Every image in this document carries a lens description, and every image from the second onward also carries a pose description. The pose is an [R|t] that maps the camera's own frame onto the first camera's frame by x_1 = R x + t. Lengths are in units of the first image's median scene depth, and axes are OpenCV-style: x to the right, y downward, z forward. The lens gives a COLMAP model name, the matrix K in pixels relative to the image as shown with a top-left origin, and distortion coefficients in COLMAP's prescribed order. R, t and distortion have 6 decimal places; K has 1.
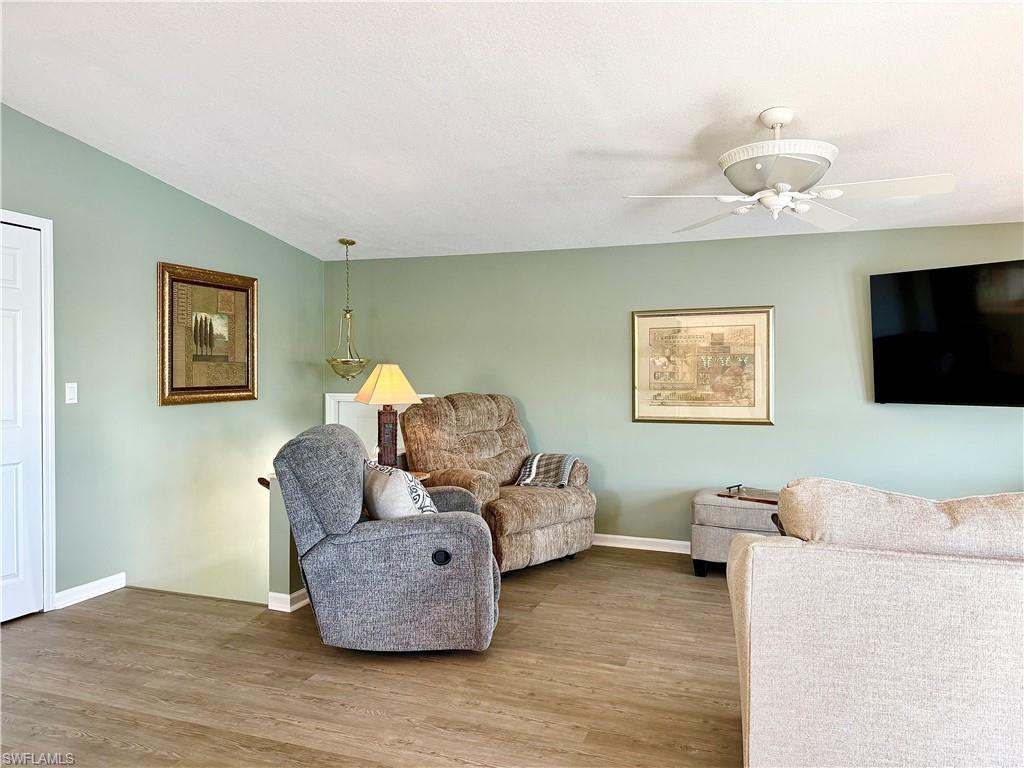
lens RADIAL K [[739.8, 0, 513.7], [0, 739.8, 388.0], [0, 0, 1]] dist [0.066730, -0.073937]
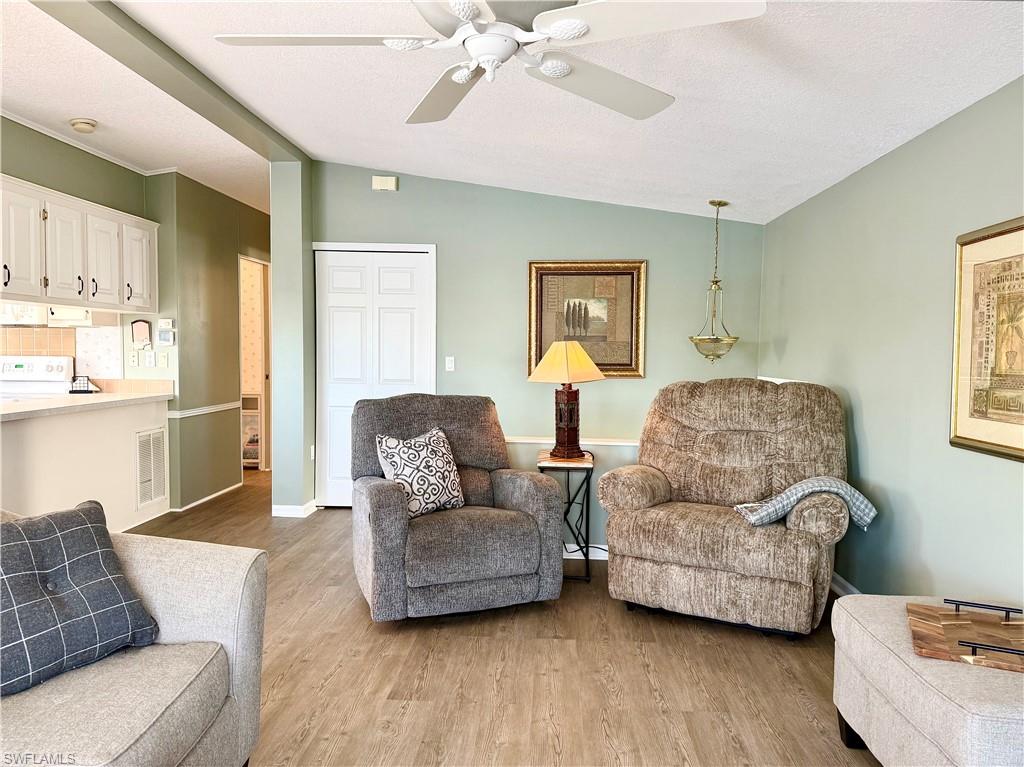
lens RADIAL K [[739.8, 0, 494.2], [0, 739.8, 377.7], [0, 0, 1]] dist [0.066730, -0.073937]
pose [[0.266226, 0.035612, -0.963253, 0.655285], [-0.032995, 0.999068, 0.027817, -0.007986], [0.963346, 0.024377, 0.267153, 0.596970]]
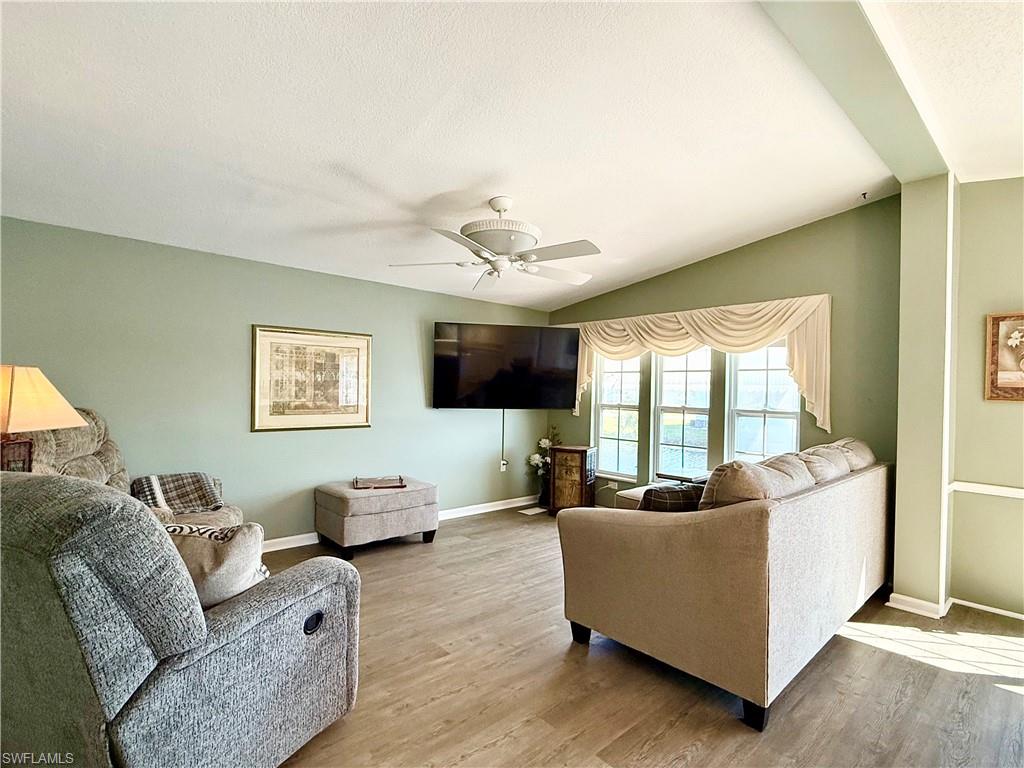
lens RADIAL K [[504.7, 0, 520.6], [0, 504.7, 390.0], [0, 0, 1]] dist [0.001794, -0.001054]
pose [[0.460692, 0.007207, 0.887531, -0.318781], [-0.001943, 0.999973, -0.007111, -0.009360], [-0.887558, 0.001551, 0.460693, 0.379128]]
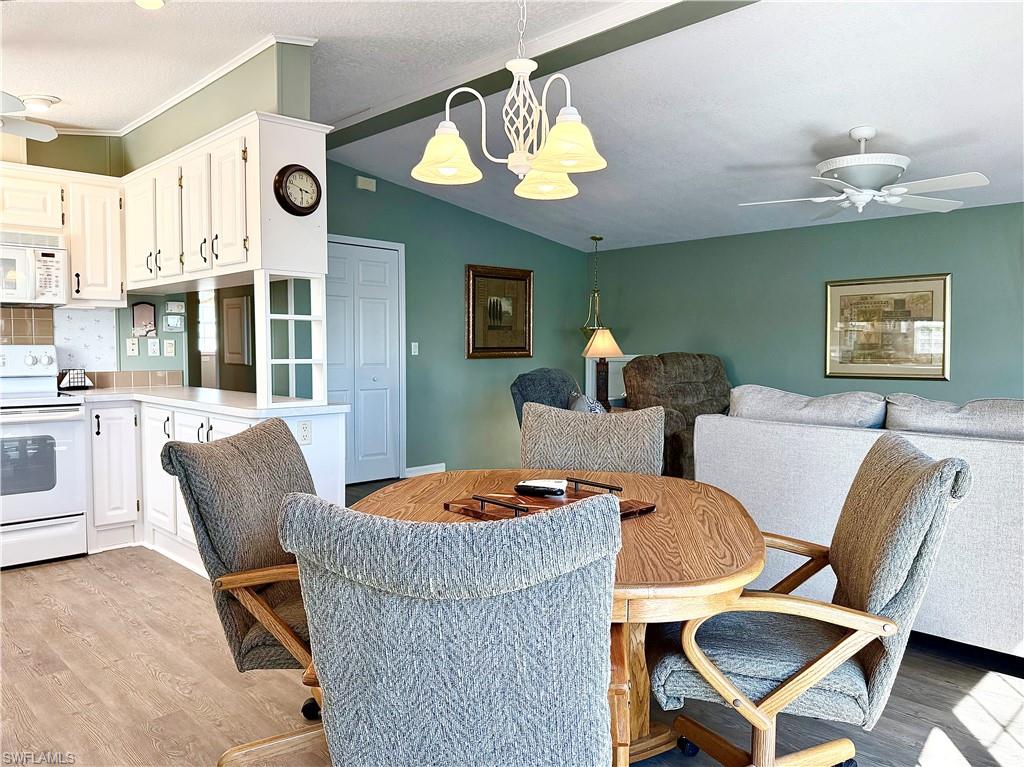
lens RADIAL K [[739.8, 0, 494.1], [0, 739.8, 376.0], [0, 0, 1]] dist [0.066730, -0.073937]
pose [[0.889229, 0.018040, -0.457107, 0.258018], [-0.010619, 0.999767, 0.018800, 0.028583], [0.457340, -0.011864, 0.889213, -0.305762]]
